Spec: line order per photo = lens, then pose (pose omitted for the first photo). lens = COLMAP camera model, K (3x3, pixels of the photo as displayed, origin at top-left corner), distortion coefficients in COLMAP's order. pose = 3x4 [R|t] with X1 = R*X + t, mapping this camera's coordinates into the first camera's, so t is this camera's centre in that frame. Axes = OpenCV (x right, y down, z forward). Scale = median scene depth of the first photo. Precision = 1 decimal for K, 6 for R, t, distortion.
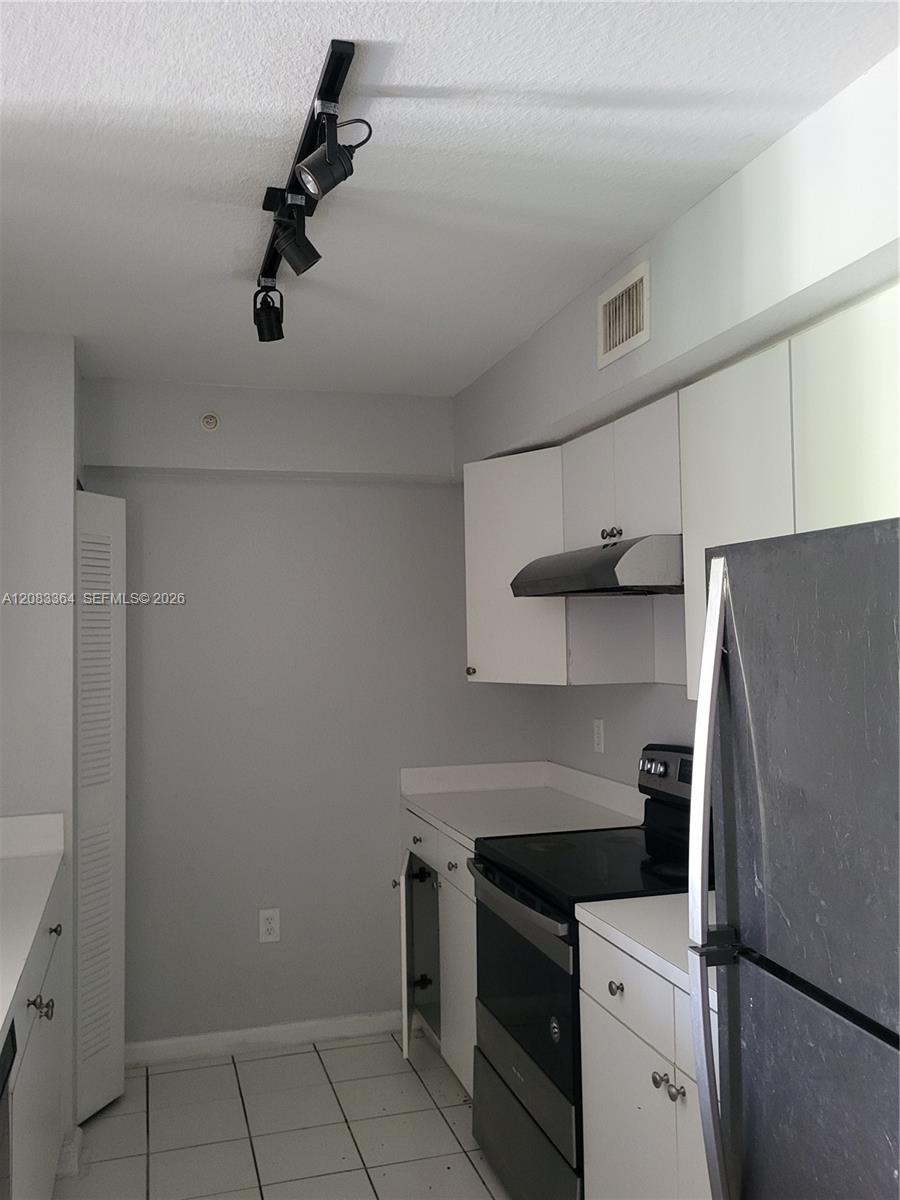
lens RADIAL K [[1037.9, 0, 449.9], [0, 1037.9, 582.2], [0, 0, 1]] dist [0.032096, -0.001505]
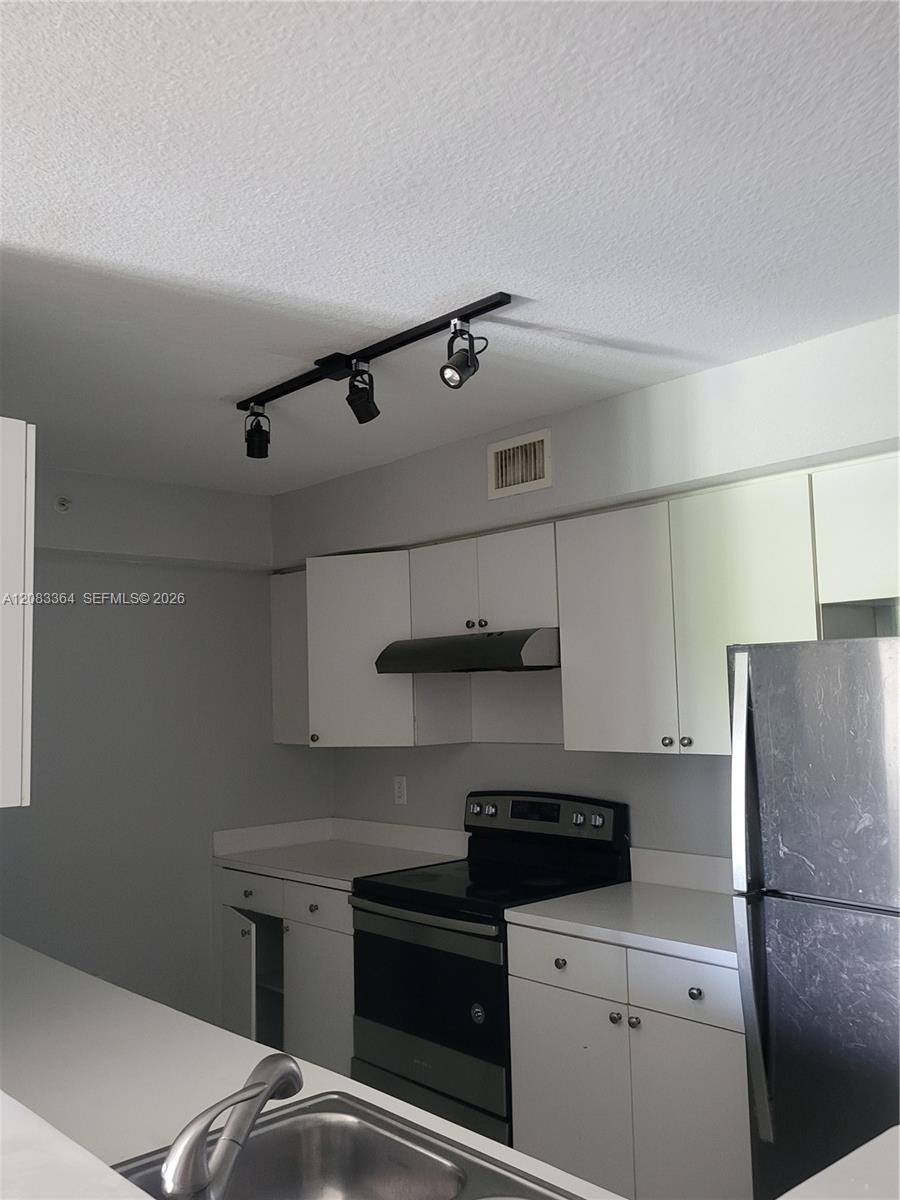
lens RADIAL K [[1031.6, 0, 450.0], [0, 1031.6, 600.0], [0, 0, 1]] dist [0.044338, 0.000805]
pose [[0.899576, 0.033246, 0.435497, -0.502462], [-0.009166, 0.998316, -0.057278, -0.004404], [-0.436668, 0.047534, 0.898366, -0.153154]]
